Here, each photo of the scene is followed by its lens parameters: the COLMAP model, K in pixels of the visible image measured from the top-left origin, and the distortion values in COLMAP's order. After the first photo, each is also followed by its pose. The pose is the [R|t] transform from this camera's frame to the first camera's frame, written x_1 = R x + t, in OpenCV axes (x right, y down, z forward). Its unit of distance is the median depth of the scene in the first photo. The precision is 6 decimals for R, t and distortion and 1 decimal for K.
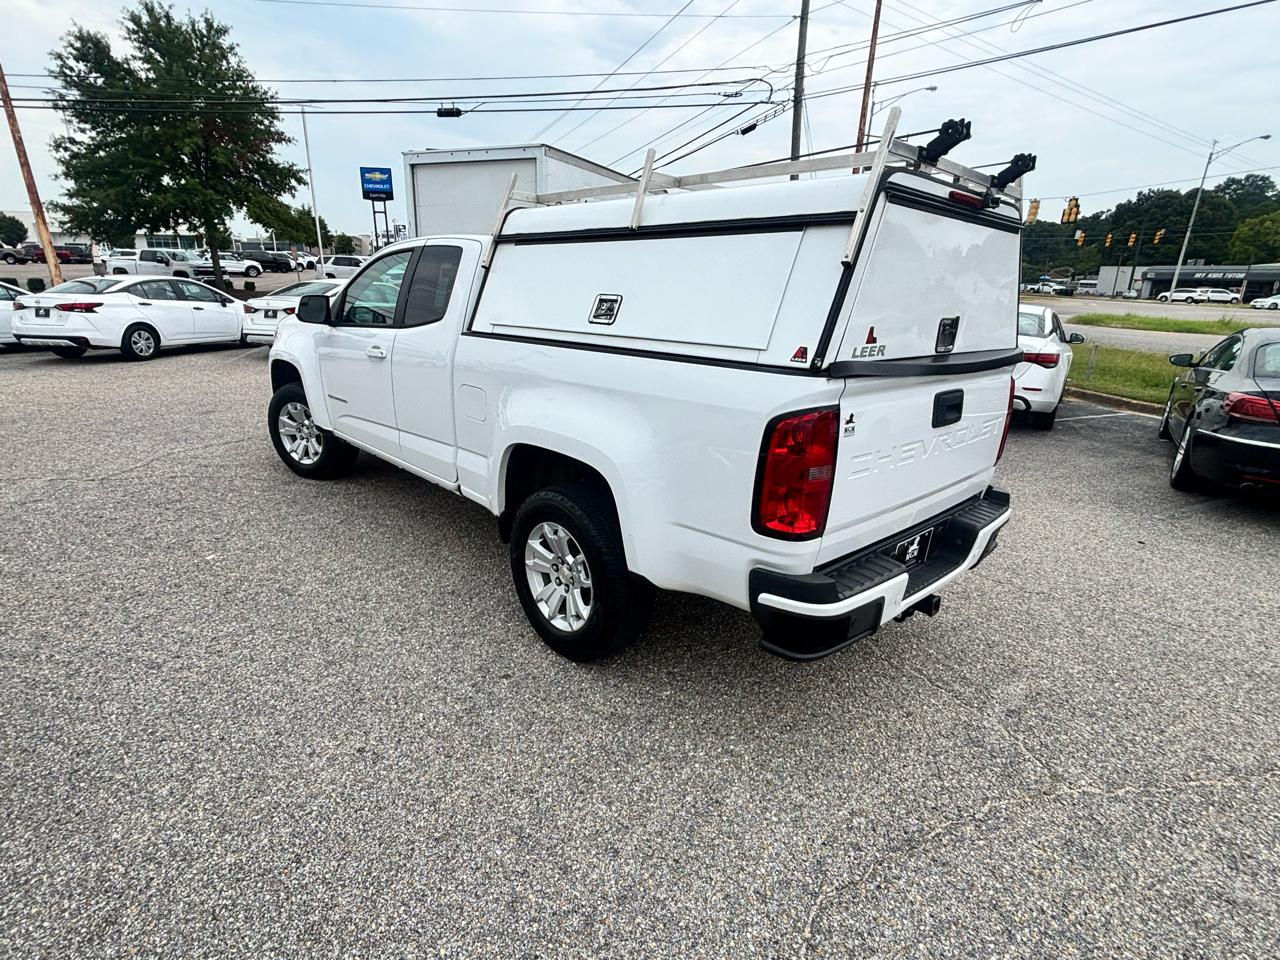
lens RADIAL K [[659.8, 0, 636.6], [0, 659.8, 477.0], [0, 0, 1]] dist [-0.014374, 0.009985]
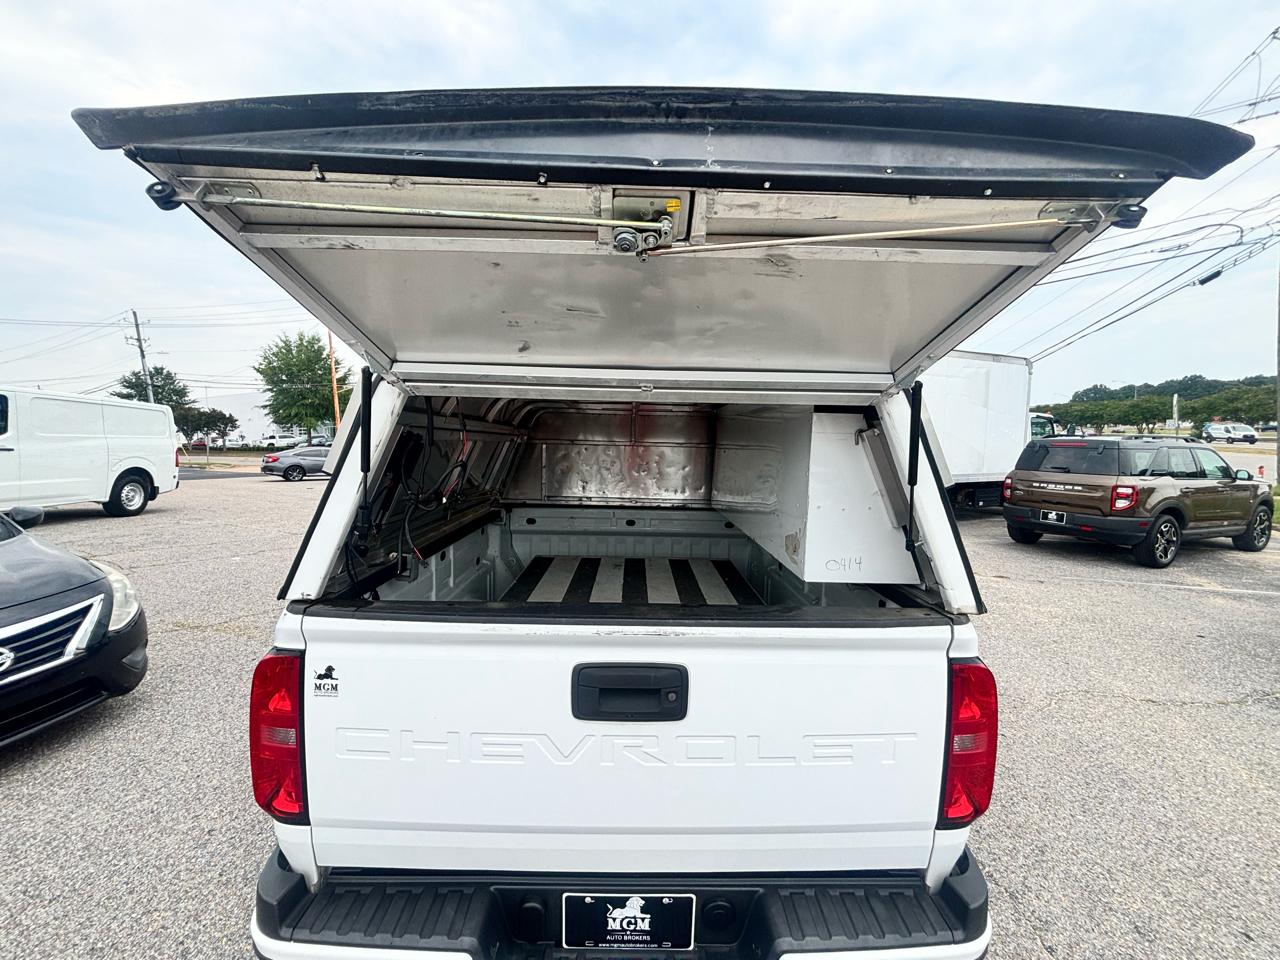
lens RADIAL K [[515.1, 0, 641.5], [0, 515.1, 481.8], [0, 0, 1]] dist [-0.000561, 0.000395]
pose [[0.741485, 0.031969, -0.670207, 0.452187], [-0.176625, 0.972935, -0.149001, -0.127773], [0.647304, 0.228857, 0.727064, 0.359361]]
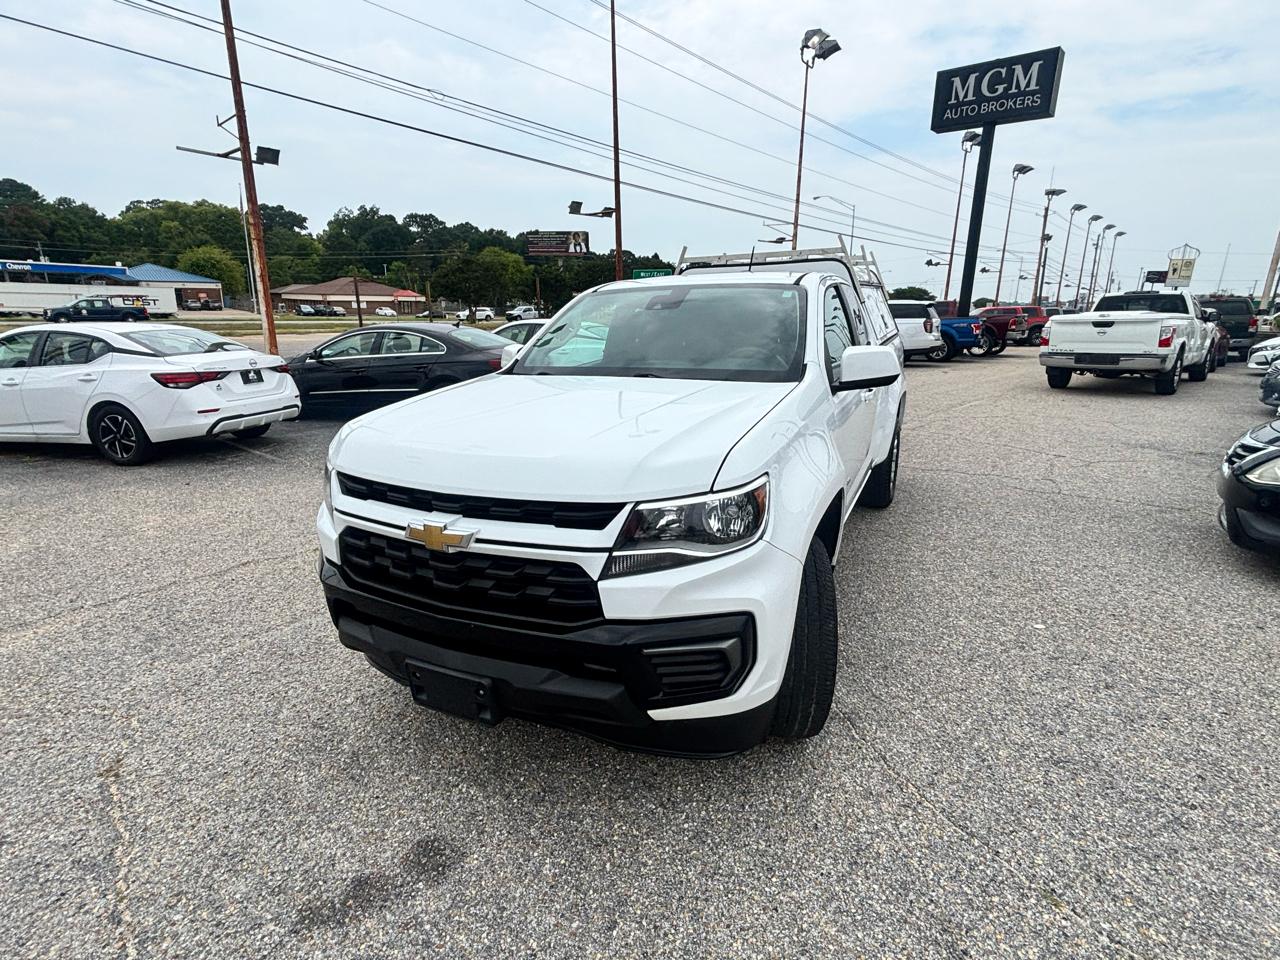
lens RADIAL K [[659.8, 0, 635.3], [0, 659.8, 471.4], [0, 0, 1]] dist [-0.014374, 0.009985]
pose [[-0.352631, -0.259201, 0.899147, -1.064304], [0.260948, 0.895517, 0.360493, -0.475581], [-0.898642, 0.361752, -0.248150, 1.447612]]
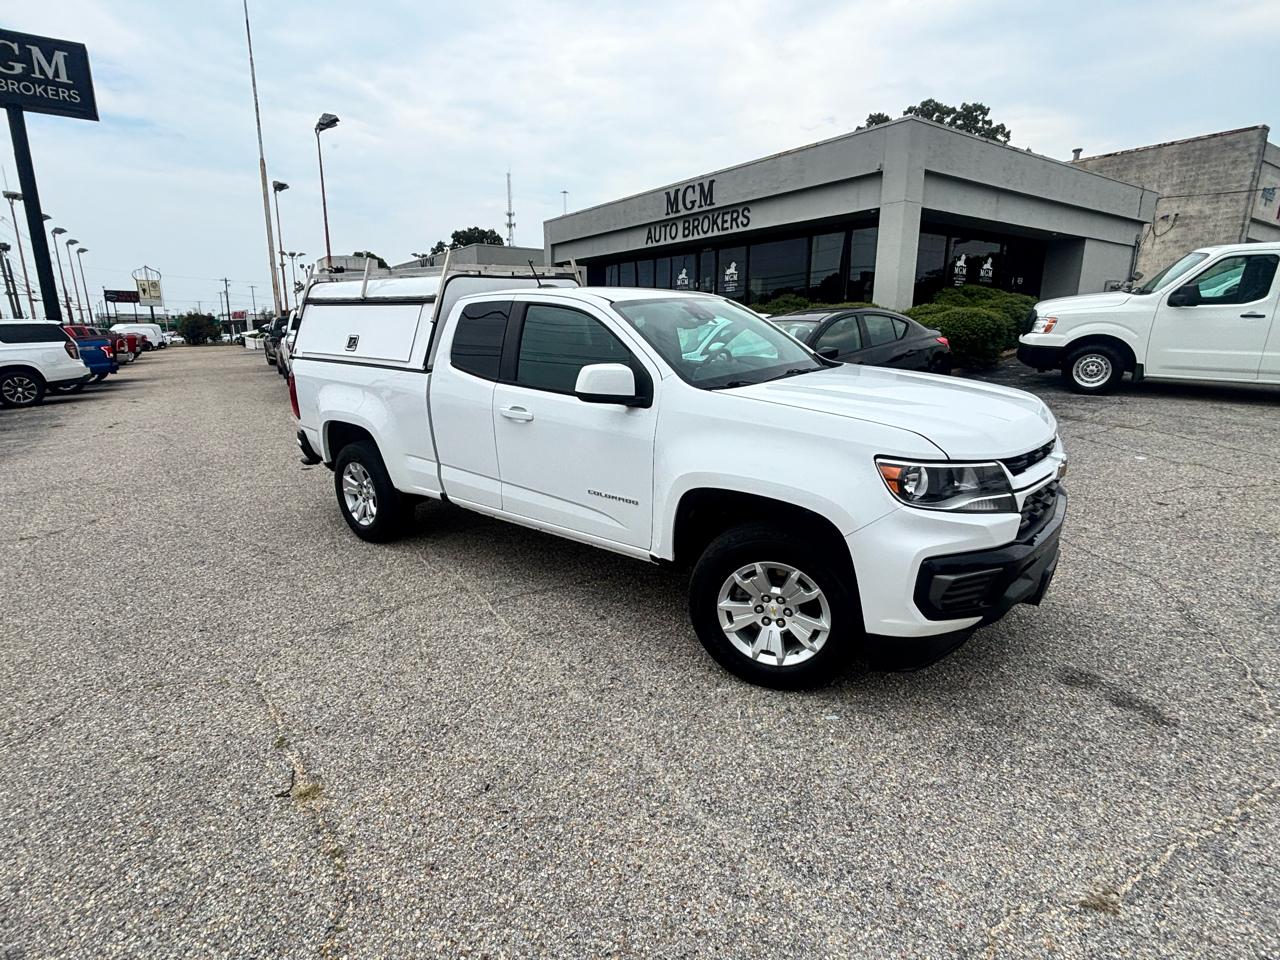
lens RADIAL K [[659.8, 0, 634.9], [0, 659.8, 472.2], [0, 0, 1]] dist [-0.014374, 0.009985]
pose [[-0.992473, 0.010949, -0.121975, -0.104371], [-0.051437, 0.866615, 0.496319, -0.611675], [0.111140, 0.498857, -0.859529, 2.004322]]
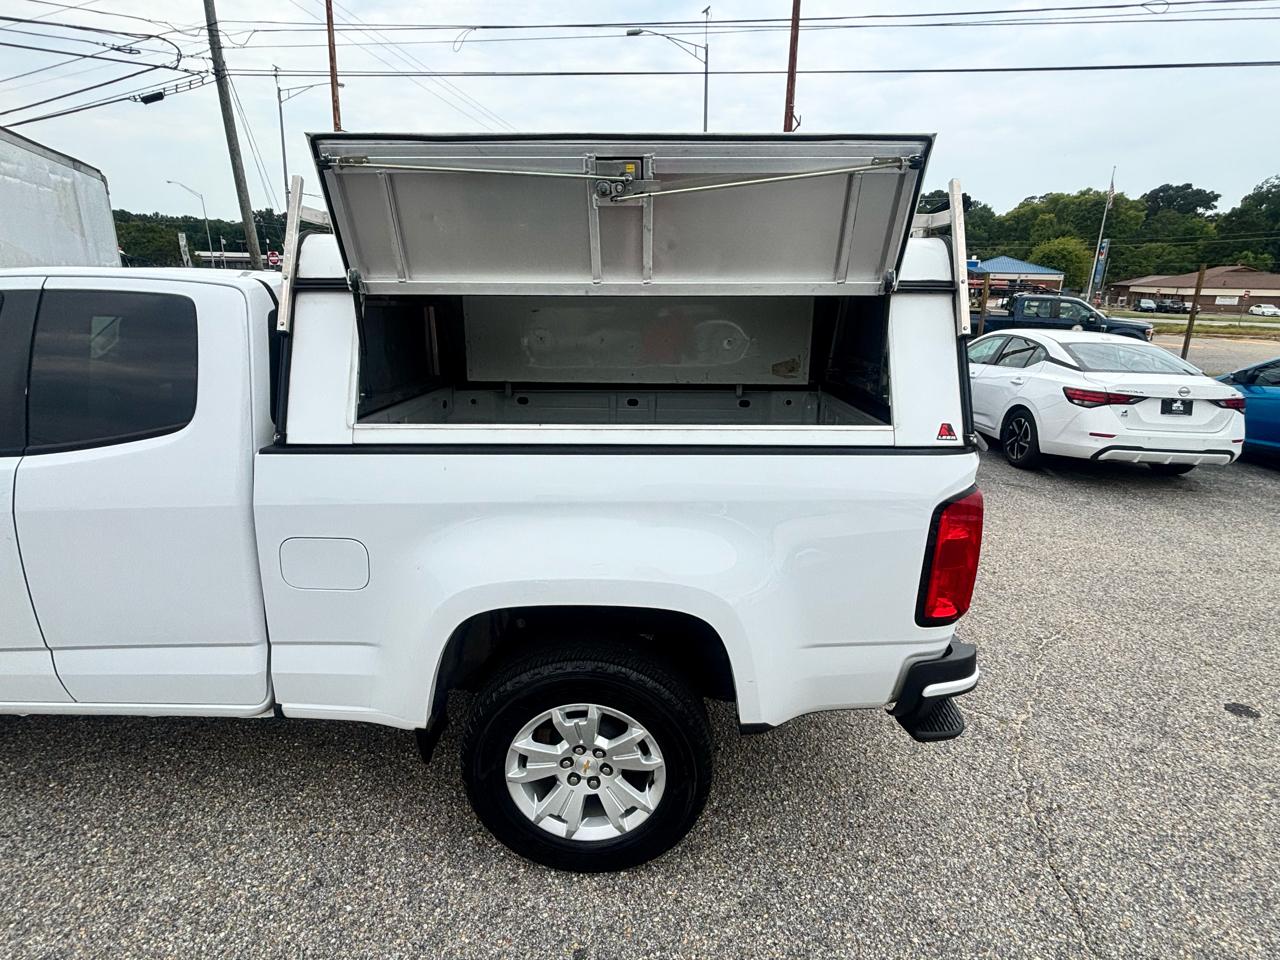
lens RADIAL K [[659.8, 0, 638.9], [0, 659.8, 473.6], [0, 0, 1]] dist [-0.014374, 0.009985]
pose [[0.702361, -0.210694, 0.679925, -0.327443], [0.210307, 0.973971, 0.084566, -0.138008], [-0.680045, 0.083597, 0.728389, 0.284773]]
